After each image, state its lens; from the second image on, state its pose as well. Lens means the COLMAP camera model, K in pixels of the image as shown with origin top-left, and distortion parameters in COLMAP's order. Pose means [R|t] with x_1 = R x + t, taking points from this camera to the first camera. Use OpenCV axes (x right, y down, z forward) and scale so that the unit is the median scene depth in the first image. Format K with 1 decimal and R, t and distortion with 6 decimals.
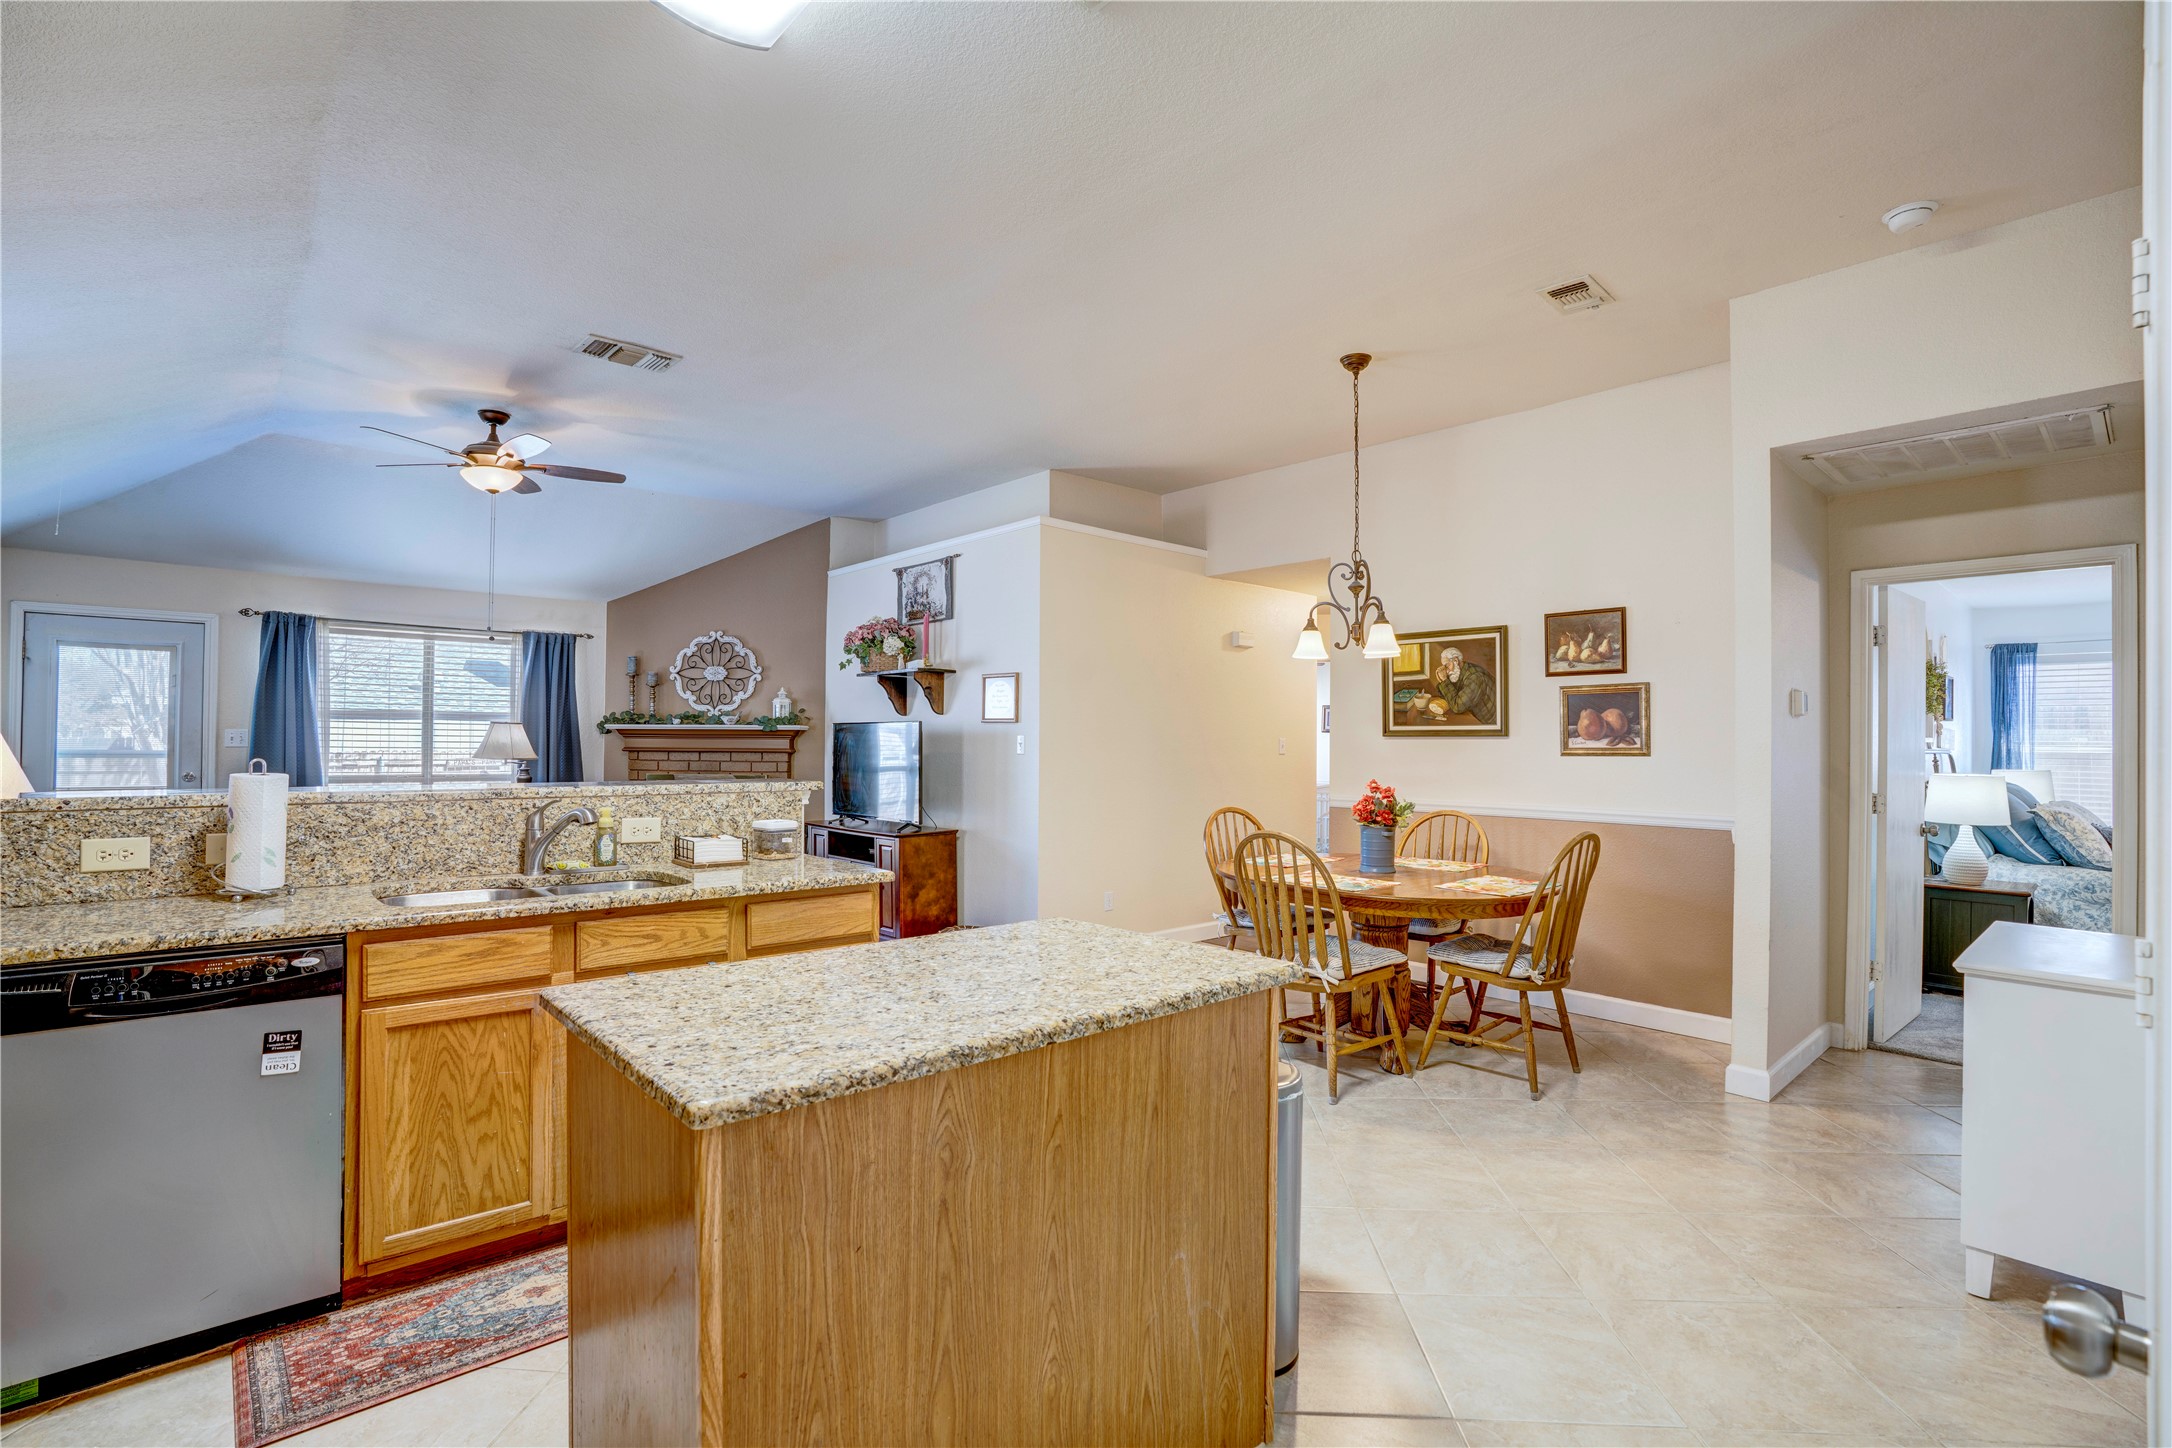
lens RADIAL K [[1025.5, 0, 1090.5], [0, 1025.5, 730.2], [0, 0, 1]] dist [-0.050336, 0.005680]
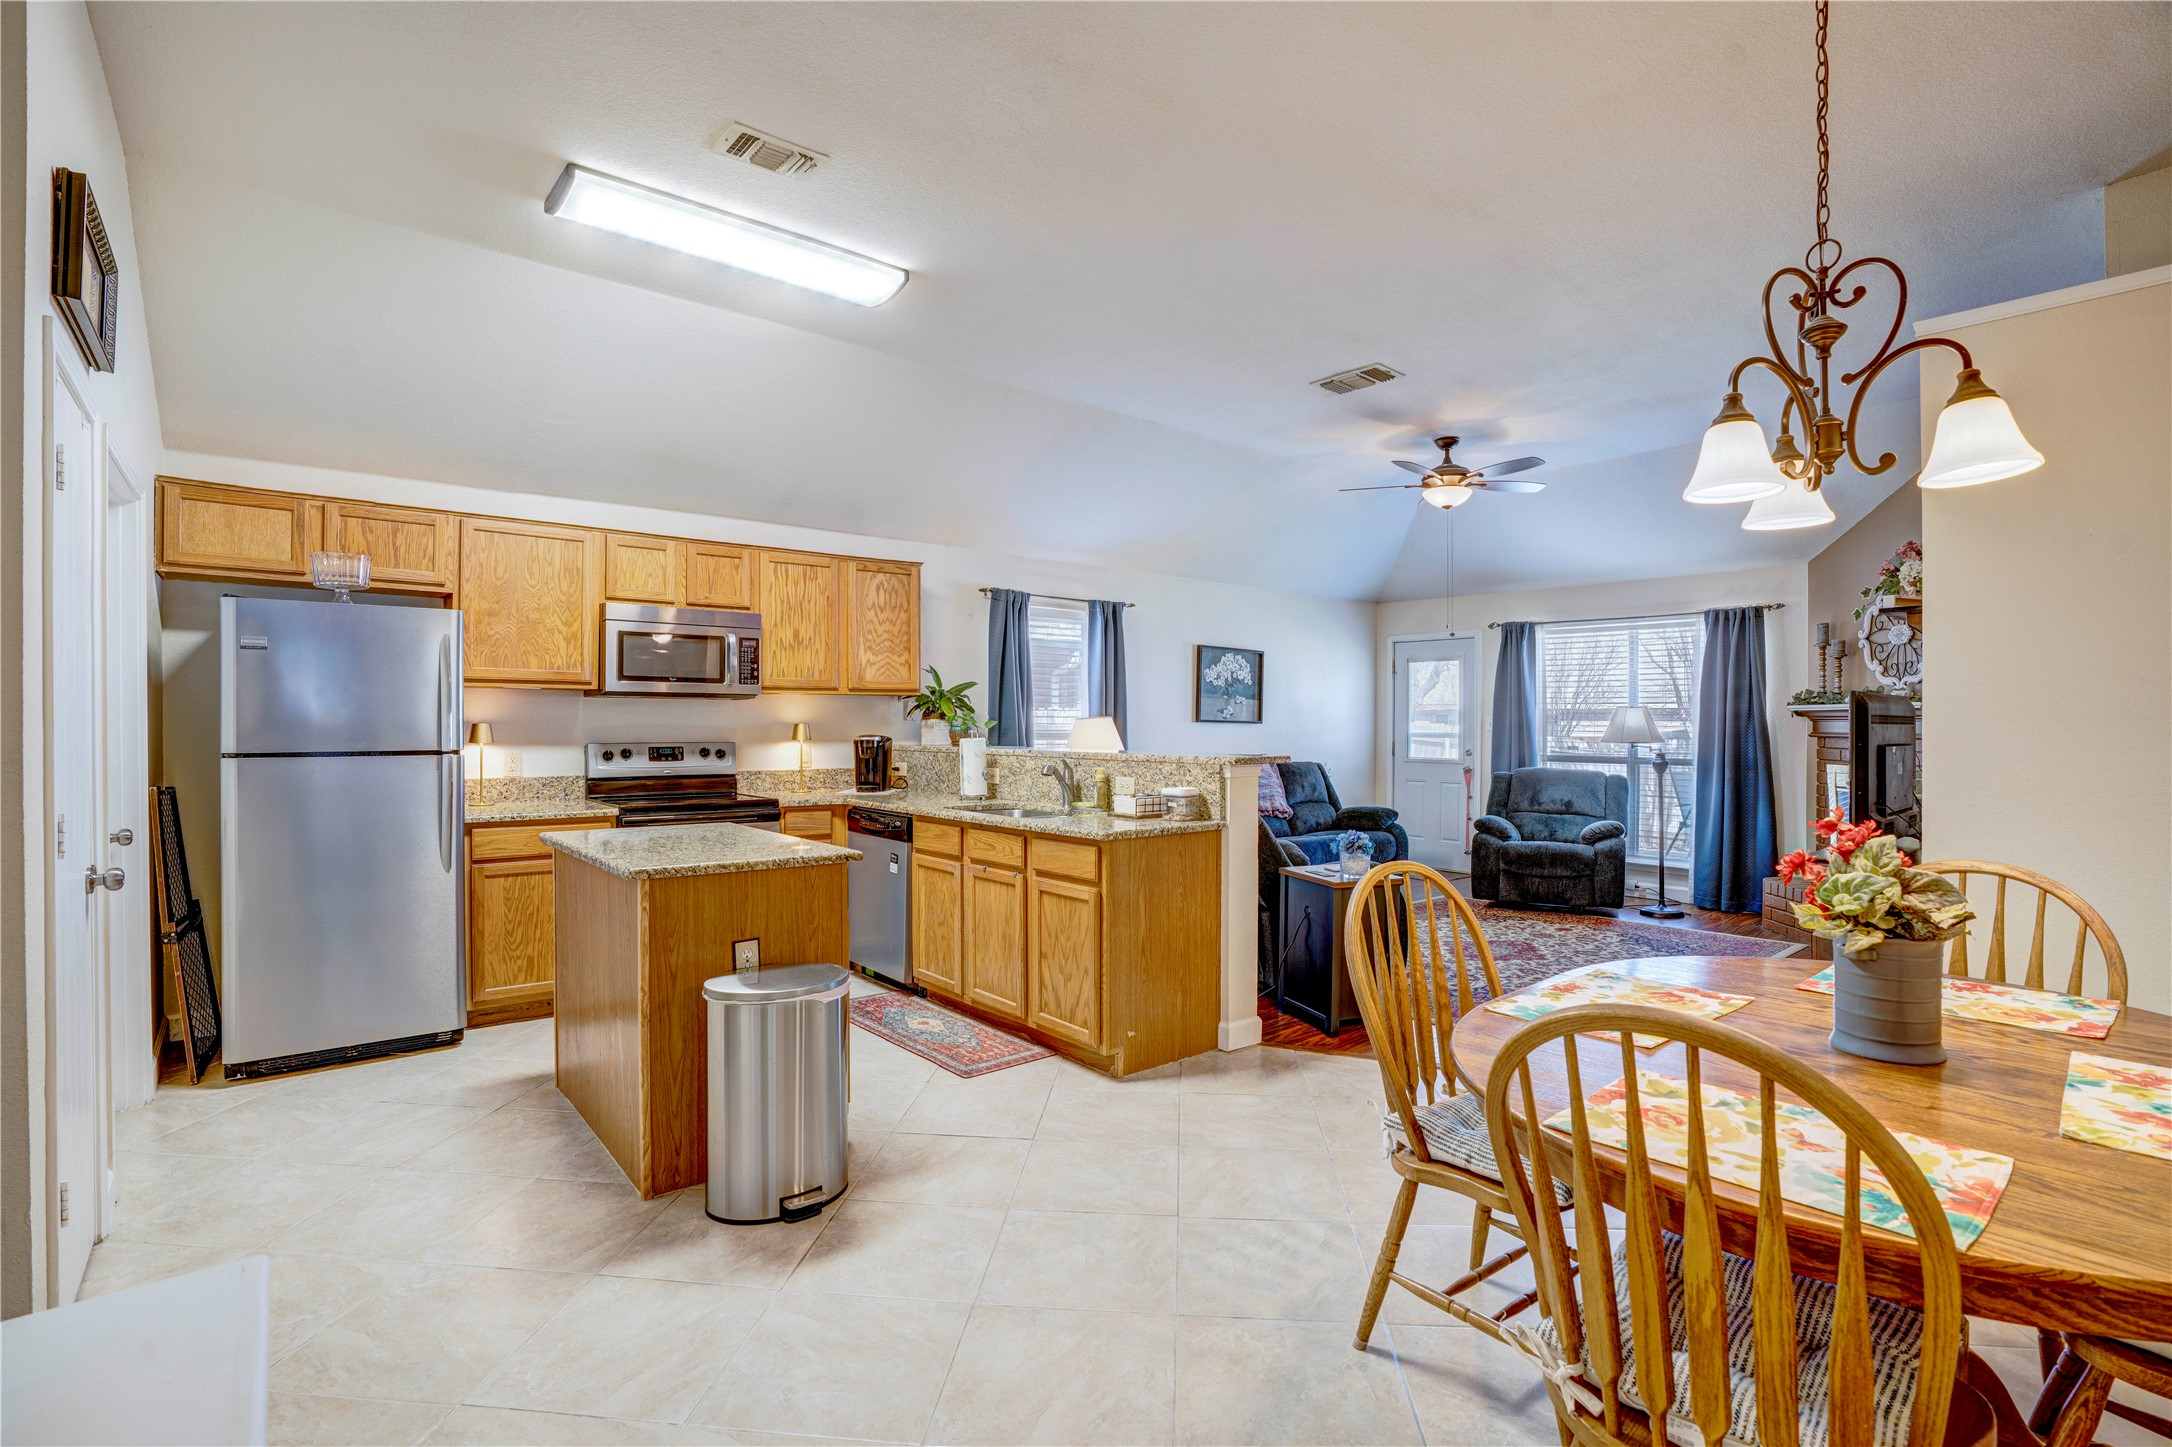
lens RADIAL K [[1025.5, 0, 1087.1], [0, 1025.5, 731.0], [0, 0, 1]] dist [-0.050336, 0.005680]
pose [[-0.051122, 0.003104, -0.998688, 0.583445], [0.008679, 0.999959, 0.002663, 0.012529], [0.998655, -0.008532, -0.051147, 0.633102]]
